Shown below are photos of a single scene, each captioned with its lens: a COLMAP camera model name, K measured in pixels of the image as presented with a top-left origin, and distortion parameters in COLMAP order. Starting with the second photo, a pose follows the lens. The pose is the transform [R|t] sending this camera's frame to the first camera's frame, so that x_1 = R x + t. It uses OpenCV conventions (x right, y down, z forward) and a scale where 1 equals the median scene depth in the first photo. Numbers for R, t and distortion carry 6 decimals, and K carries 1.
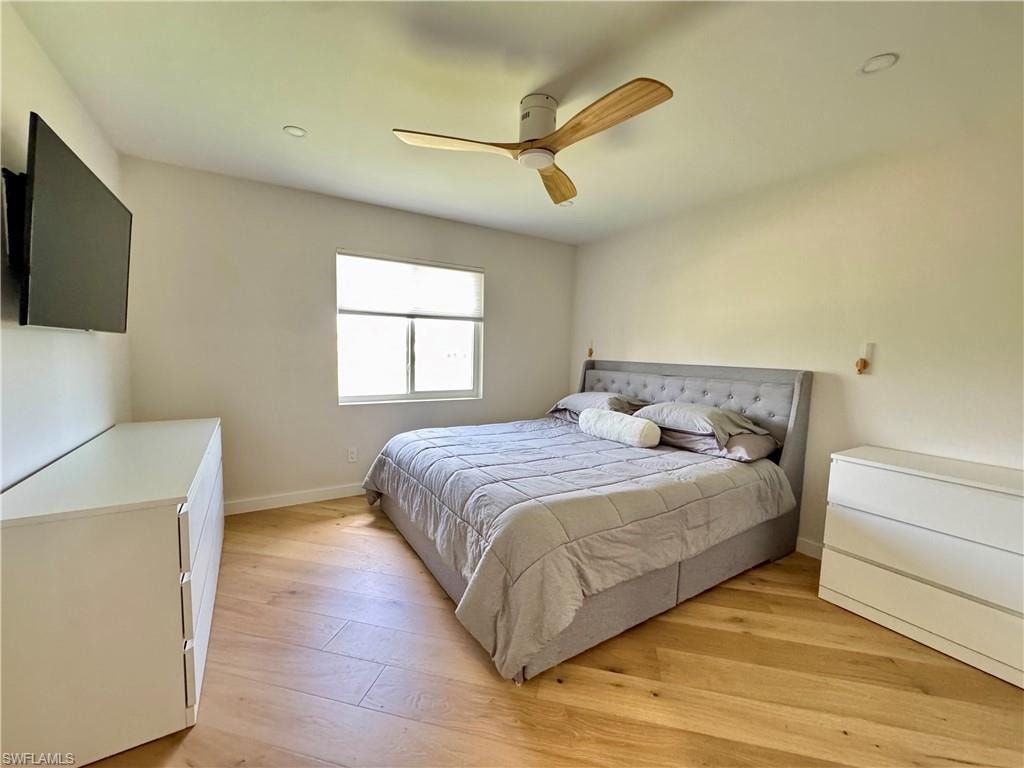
lens RADIAL K [[408.8, 0, 511.8], [0, 408.8, 384.5], [0, 0, 1]] dist [-0.003850, 0.000630]
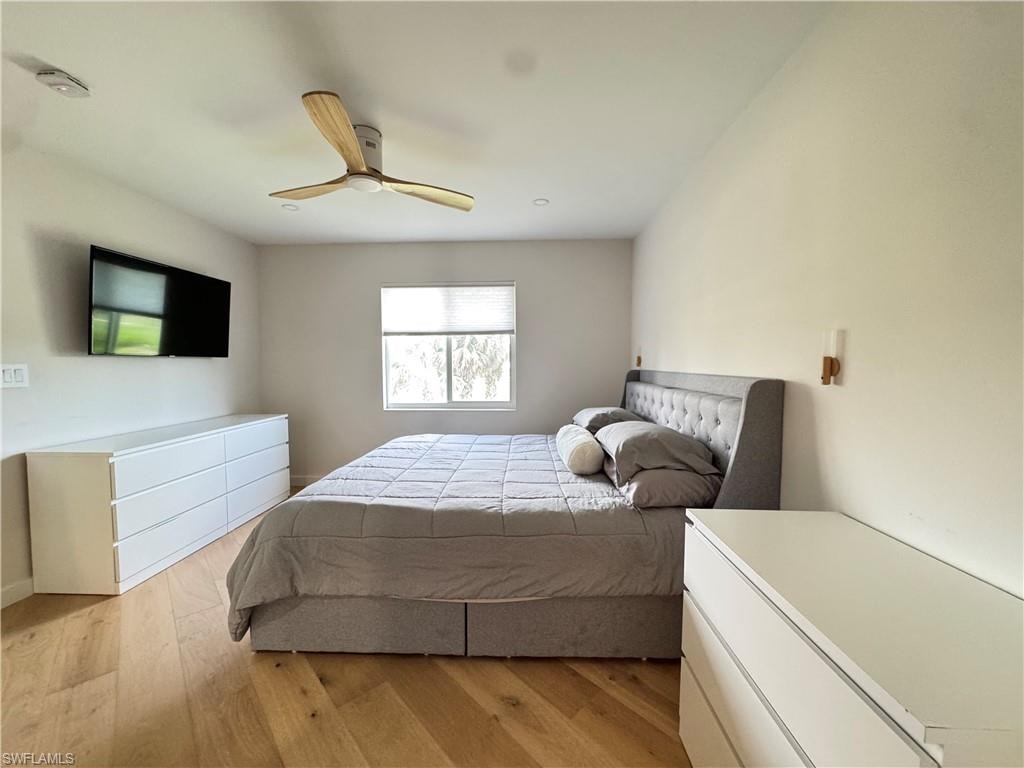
lens RADIAL K [[408.8, 0, 511.6], [0, 408.8, 383.7], [0, 0, 1]] dist [-0.003850, 0.000630]
pose [[0.824708, 0.000659, -0.565558, 0.739812], [-0.022605, 0.999239, -0.031799, 0.001871], [0.565107, 0.039009, 0.824095, 0.257031]]
